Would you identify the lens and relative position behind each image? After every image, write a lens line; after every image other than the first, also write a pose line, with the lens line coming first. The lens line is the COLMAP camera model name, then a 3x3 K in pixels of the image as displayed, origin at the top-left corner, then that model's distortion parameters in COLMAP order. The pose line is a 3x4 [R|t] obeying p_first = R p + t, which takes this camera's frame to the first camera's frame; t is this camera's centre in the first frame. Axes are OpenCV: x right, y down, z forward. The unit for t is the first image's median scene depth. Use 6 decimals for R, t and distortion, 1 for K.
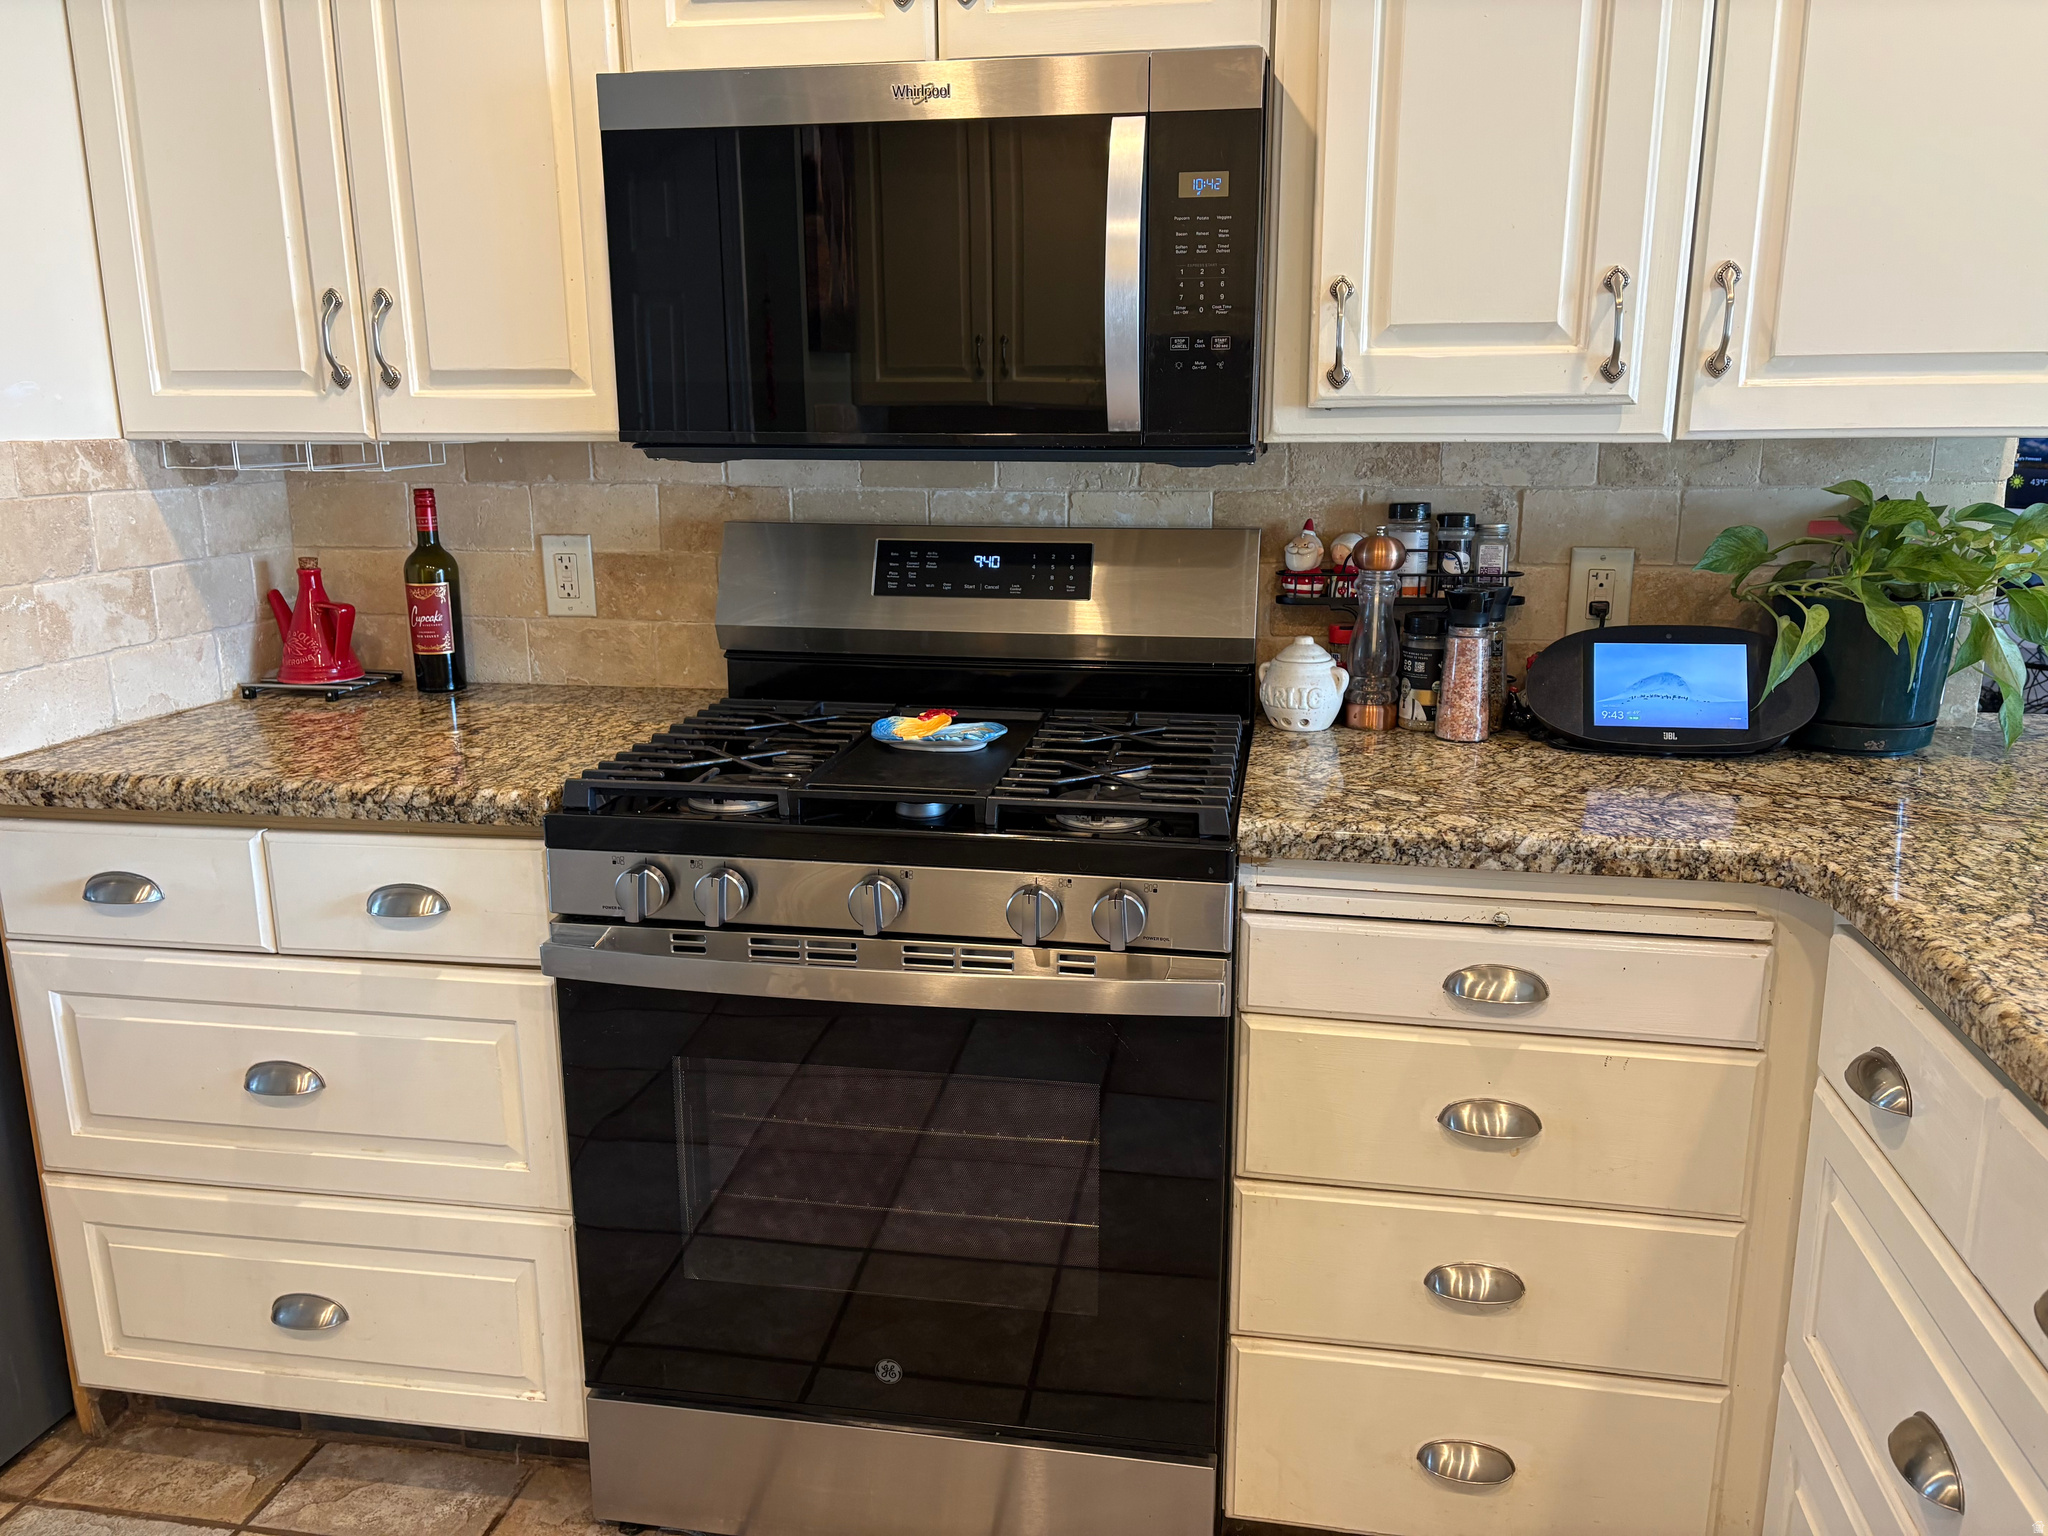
lens RADIAL K [[1544.0, 0, 1026.4], [0, 1544.0, 769.9], [0, 0, 1]] dist [0.004849, -0.005419]
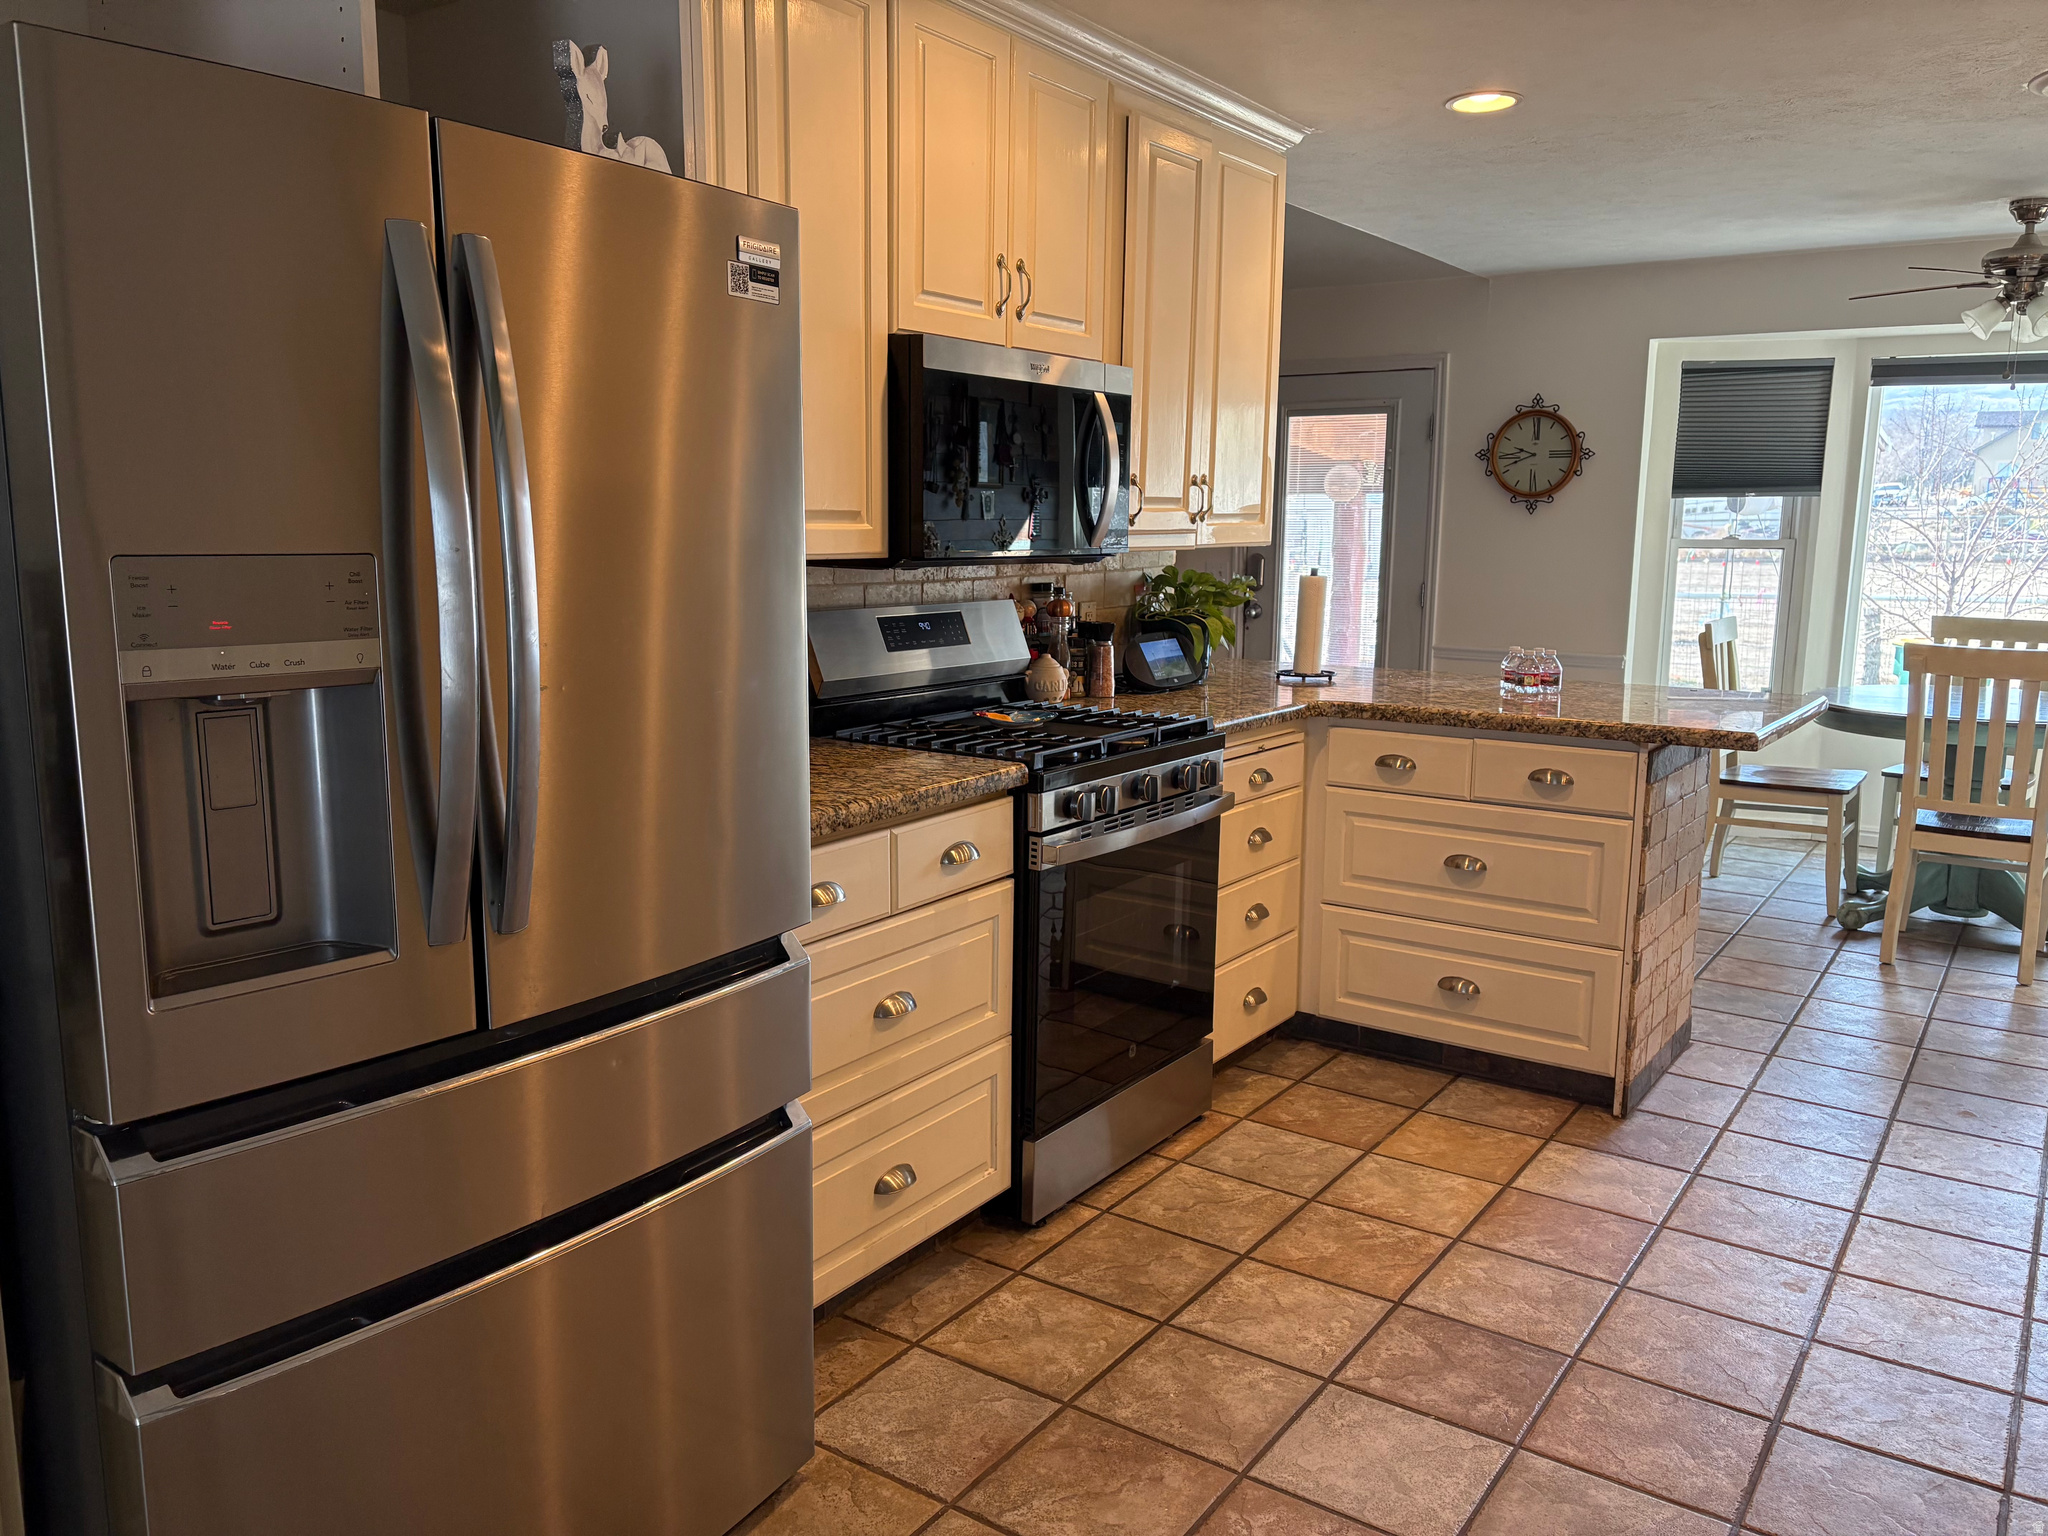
lens RADIAL K [[1544.0, 0, 1024.1], [0, 1544.0, 769.7], [0, 0, 1]] dist [0.004849, -0.005419]
pose [[0.418613, -0.142015, 0.896992, -1.721297], [0.197221, 0.978342, 0.062854, -0.079991], [-0.886491, 0.150594, 0.437555, 0.250546]]
